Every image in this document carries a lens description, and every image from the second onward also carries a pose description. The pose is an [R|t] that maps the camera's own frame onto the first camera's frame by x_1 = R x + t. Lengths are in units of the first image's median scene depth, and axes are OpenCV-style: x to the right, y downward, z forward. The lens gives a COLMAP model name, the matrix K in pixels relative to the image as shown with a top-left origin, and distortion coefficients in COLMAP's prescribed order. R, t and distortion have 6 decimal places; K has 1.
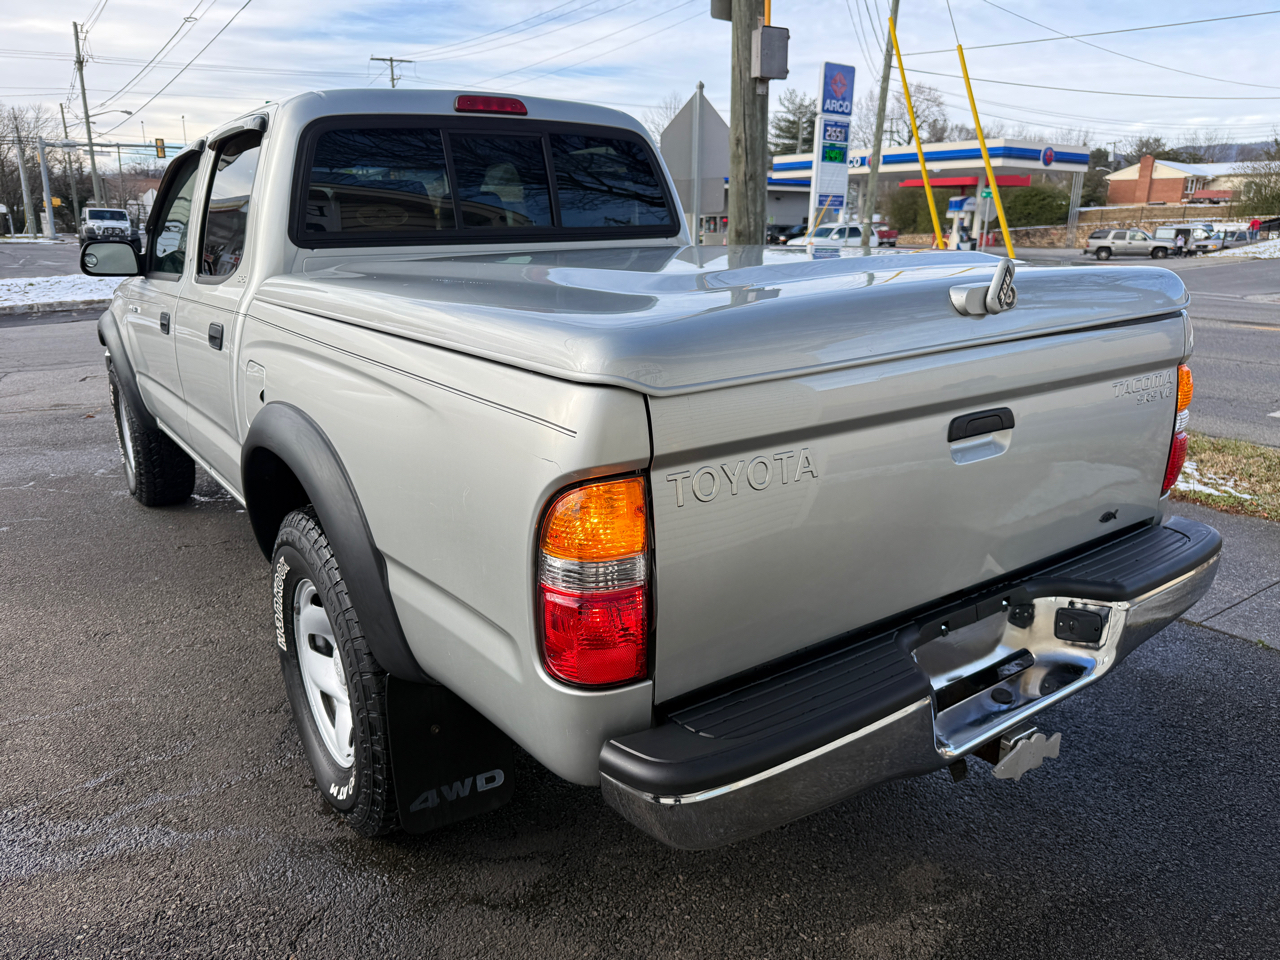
lens RADIAL K [[968.5, 0, 600.6], [0, 968.5, 480.4], [0, 0, 1]] dist [0.042504, -0.071009]
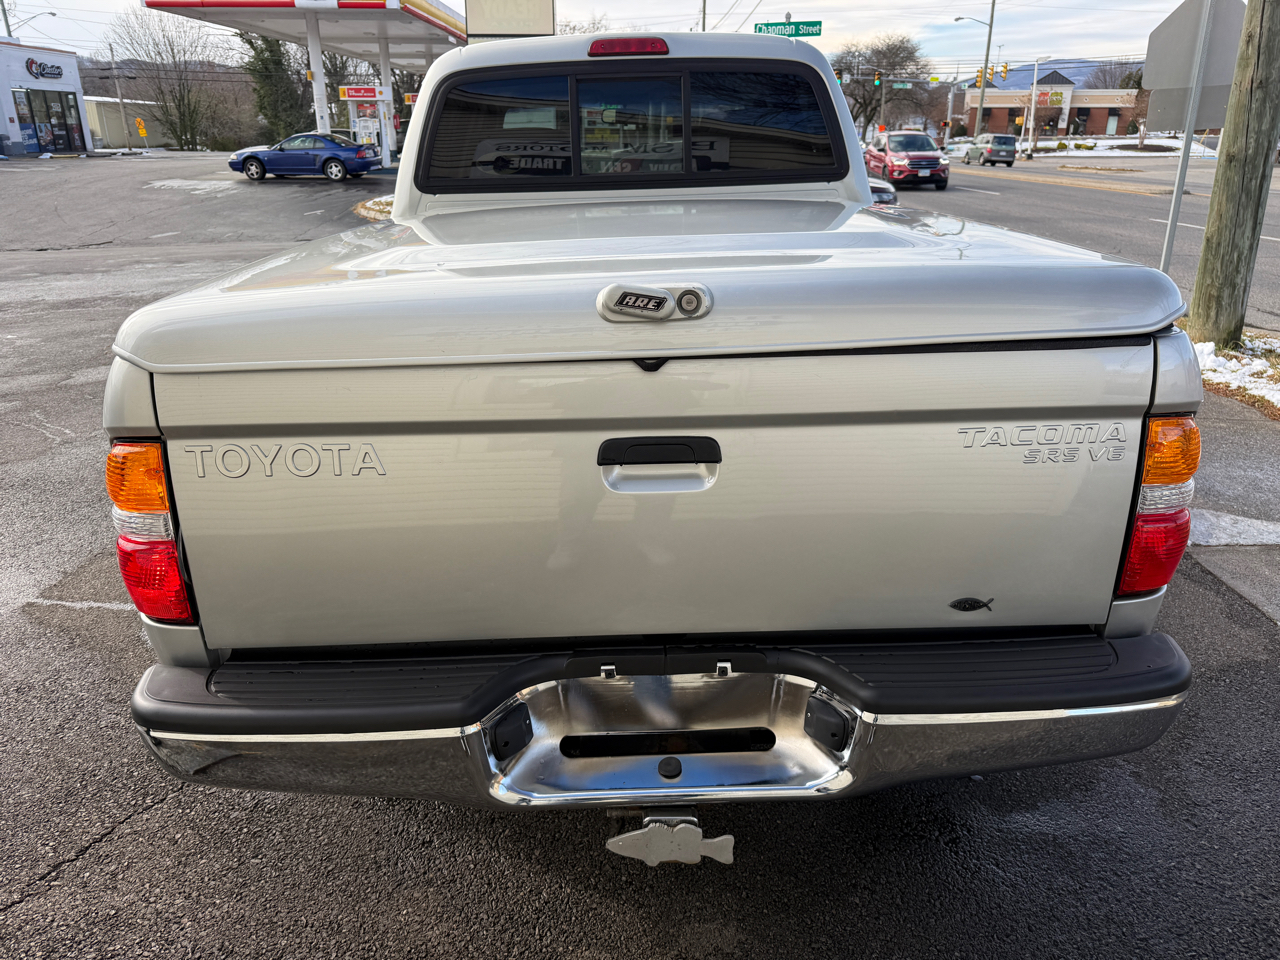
lens RADIAL K [[932.4, 0, 640.4], [0, 932.4, 466.2], [0, 0, 1]] dist [0.011211, -0.003316]
pose [[0.814717, 0.189406, -0.548052, 0.490354], [-0.139905, 0.981434, 0.131204, -0.088709], [0.562727, -0.030219, 0.826090, 0.195801]]
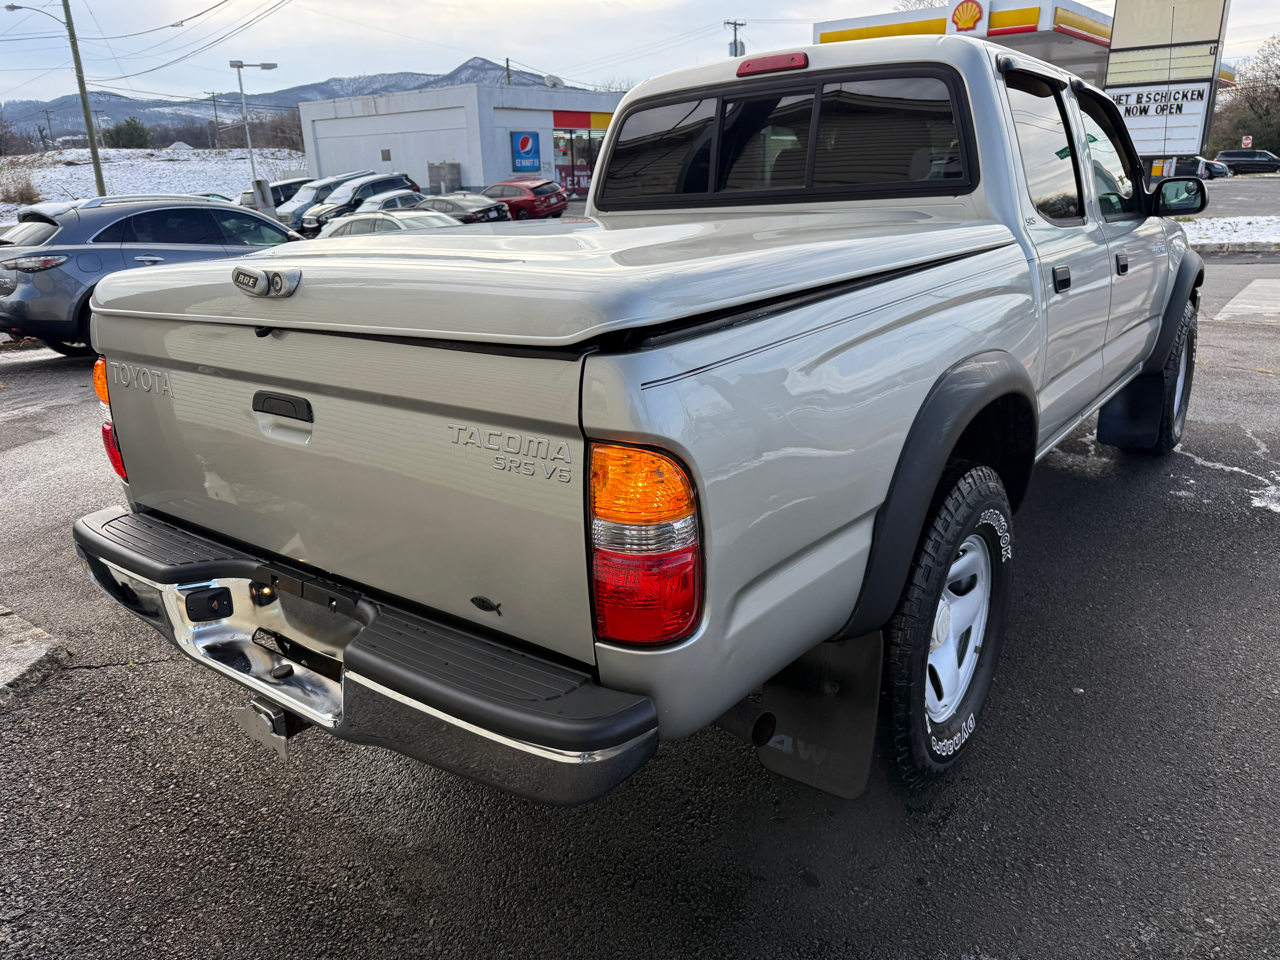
lens RADIAL K [[939.2, 0, 640.0], [0, 939.2, 480.0], [0, 0, 1]] dist [-0.002464, 0.000724]
pose [[0.292119, 0.293148, -0.910347, 0.848540], [-0.222929, 0.946516, 0.233260, -0.177701], [0.930037, 0.134803, 0.341846, 0.610011]]
